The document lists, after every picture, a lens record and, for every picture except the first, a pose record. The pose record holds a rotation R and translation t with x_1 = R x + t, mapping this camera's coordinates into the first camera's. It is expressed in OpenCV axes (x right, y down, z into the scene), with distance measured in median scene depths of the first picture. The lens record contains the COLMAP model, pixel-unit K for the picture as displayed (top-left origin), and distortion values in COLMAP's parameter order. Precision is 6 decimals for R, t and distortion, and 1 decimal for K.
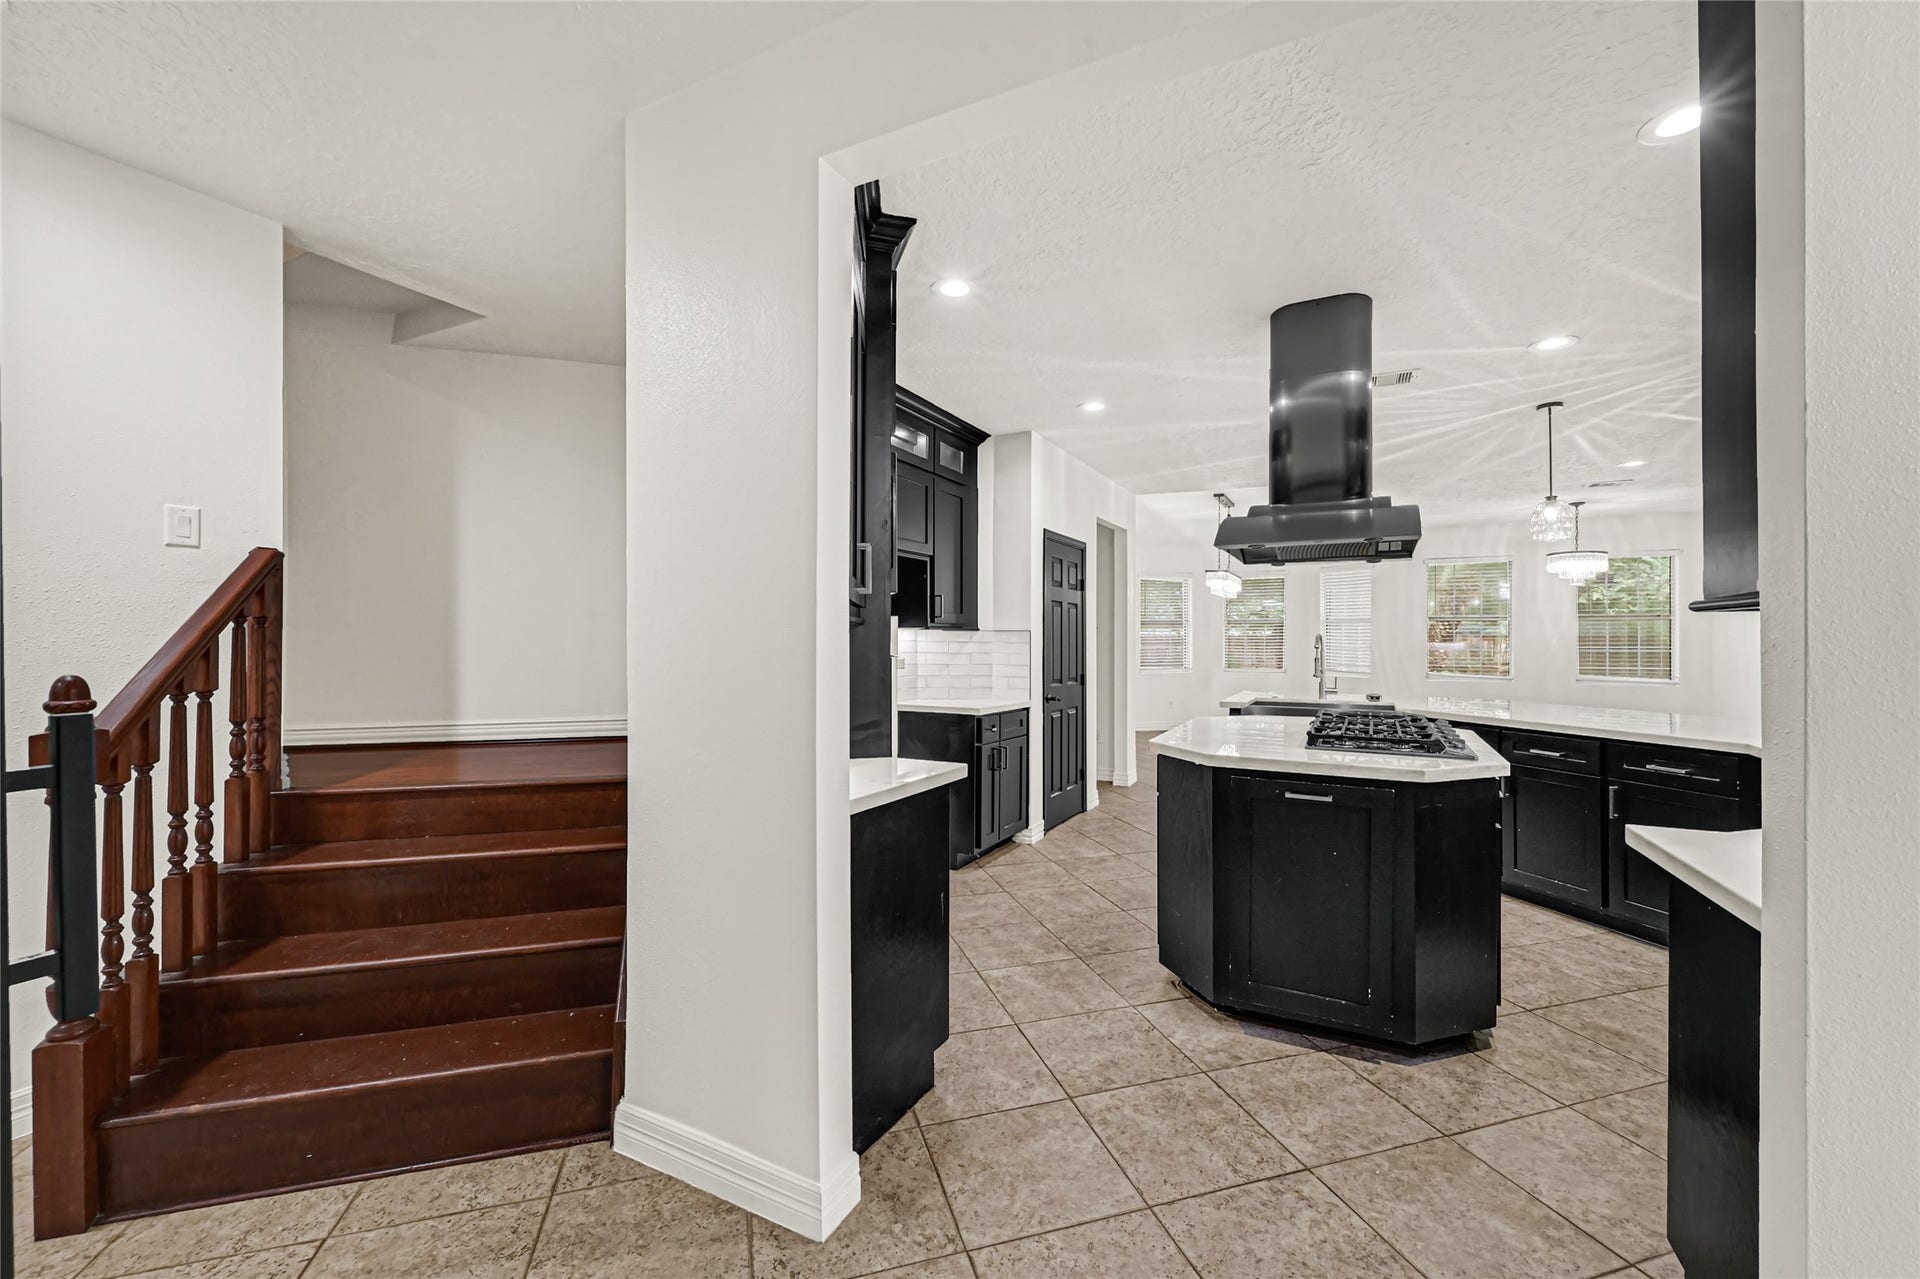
lens RADIAL K [[787.4, 0, 960.0], [0, 787.4, 639.5], [0, 0, 1]] dist [0.000961, 0.000190]
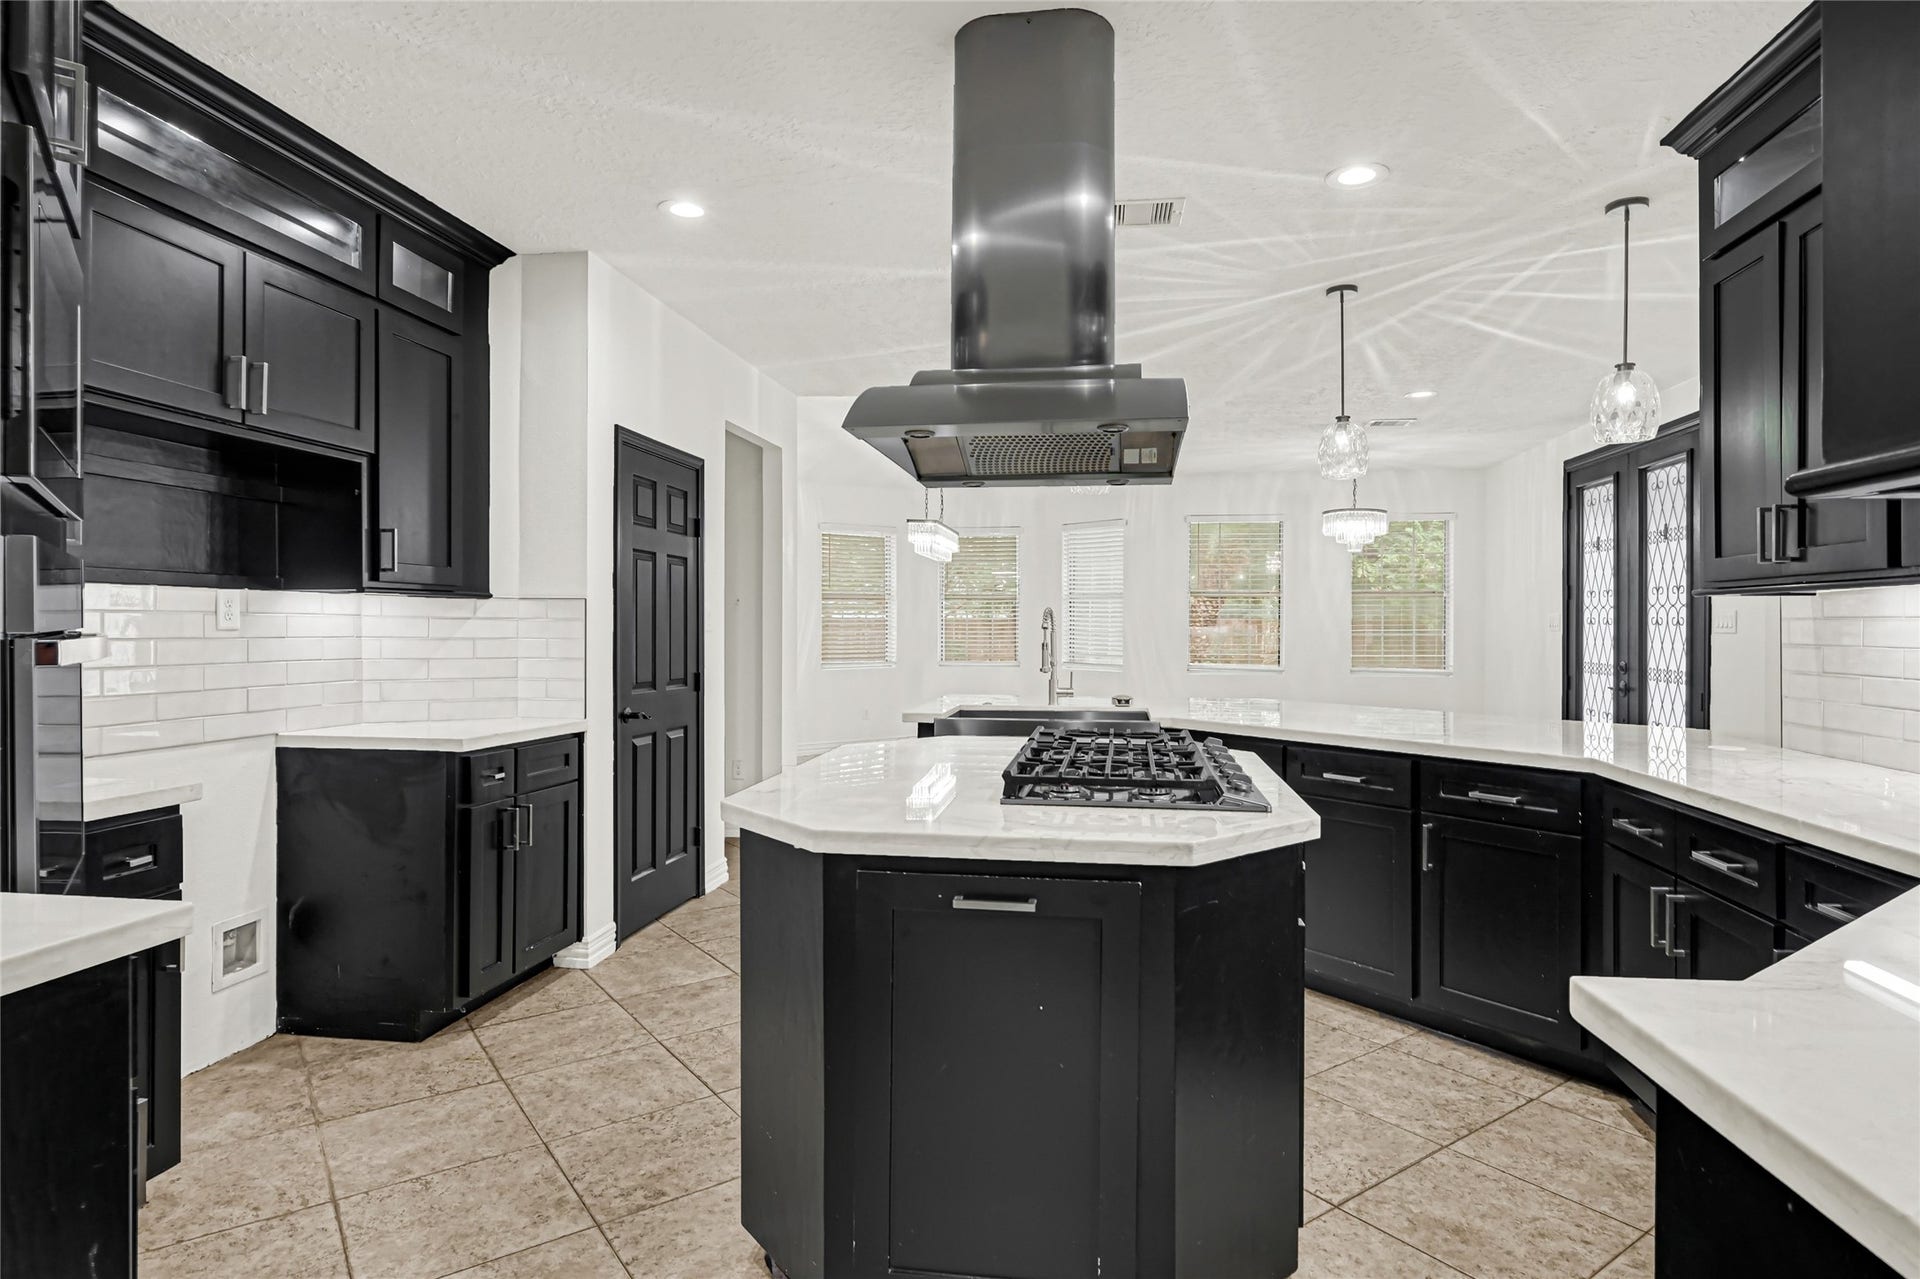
lens RADIAL K [[1048.0, 0, 960.0], [0, 1048.0, 639.5], [0, 0, 1]] dist [-0.001911, -0.000305]
pose [[0.948409, -0.003948, 0.317026, 0.115549], [-0.000325, 0.999910, 0.013424, 0.009027], [-0.317050, -0.012834, 0.948322, 0.202849]]
